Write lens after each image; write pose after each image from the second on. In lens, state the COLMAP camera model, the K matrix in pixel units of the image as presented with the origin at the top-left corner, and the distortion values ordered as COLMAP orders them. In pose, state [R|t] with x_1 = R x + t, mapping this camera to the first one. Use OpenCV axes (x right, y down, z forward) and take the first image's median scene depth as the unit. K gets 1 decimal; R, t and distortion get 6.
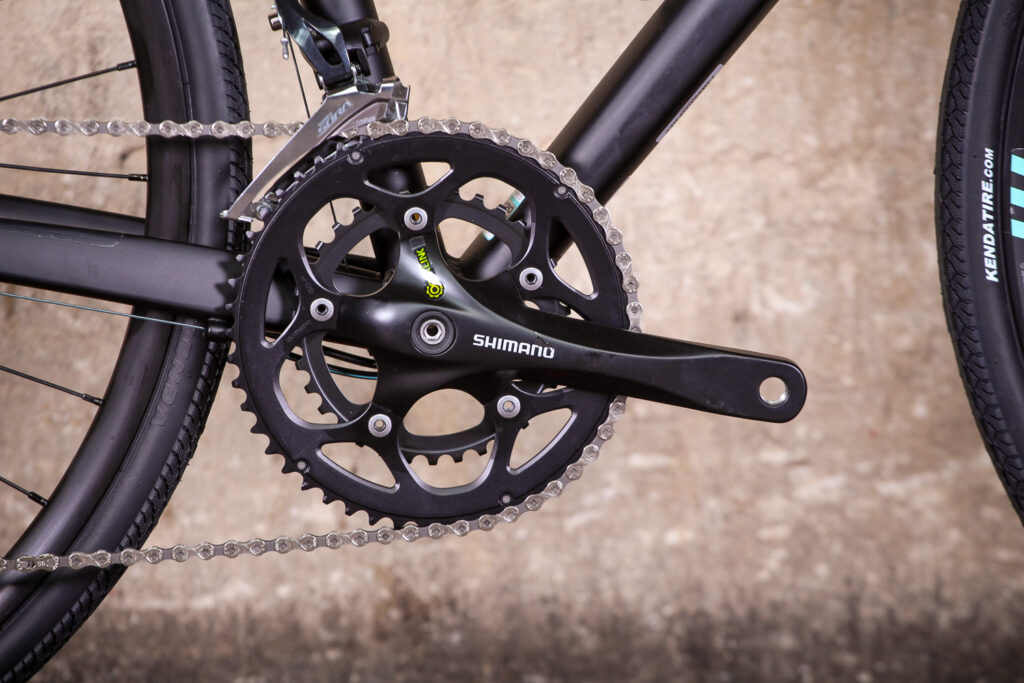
lens RADIAL K [[7289.5, 0, 512.0], [0, 7289.5, 341.5], [0, 0, 1]] dist [1.157768, 16.049872]
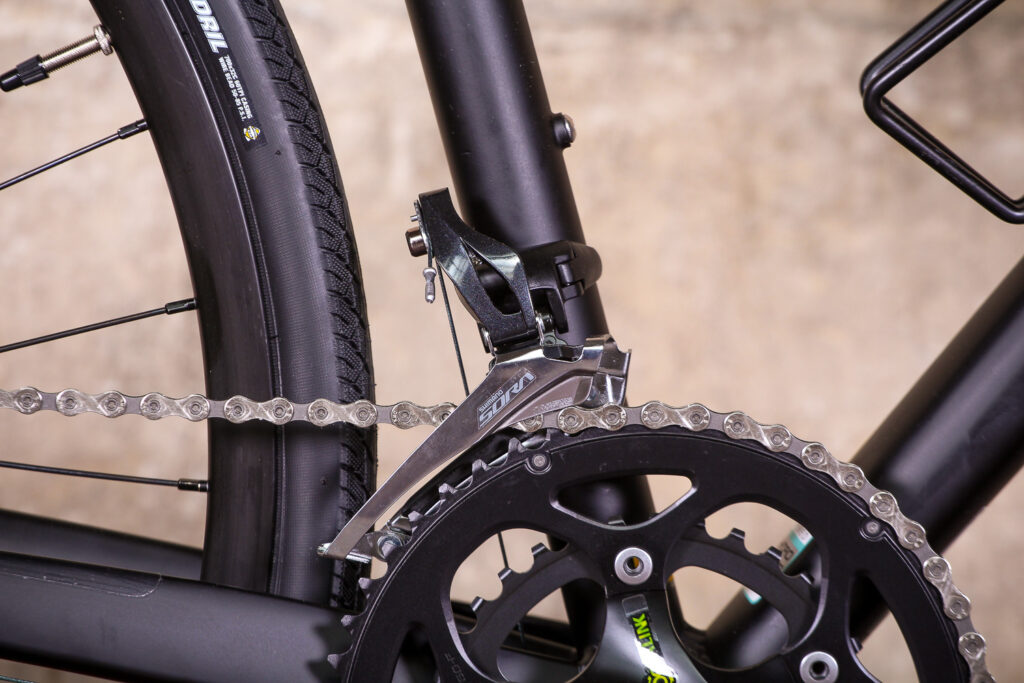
lens RADIAL K [[7424.1, 0, 512.0], [0, 7424.1, 341.5], [0, 0, 1]] dist [1.564250, -8.059113]
pose [[0.998494, 0.029732, -0.046110, 0.004980], [-0.031397, 0.998865, -0.035812, -0.012910], [0.044993, 0.037206, 0.998294, 0.370693]]
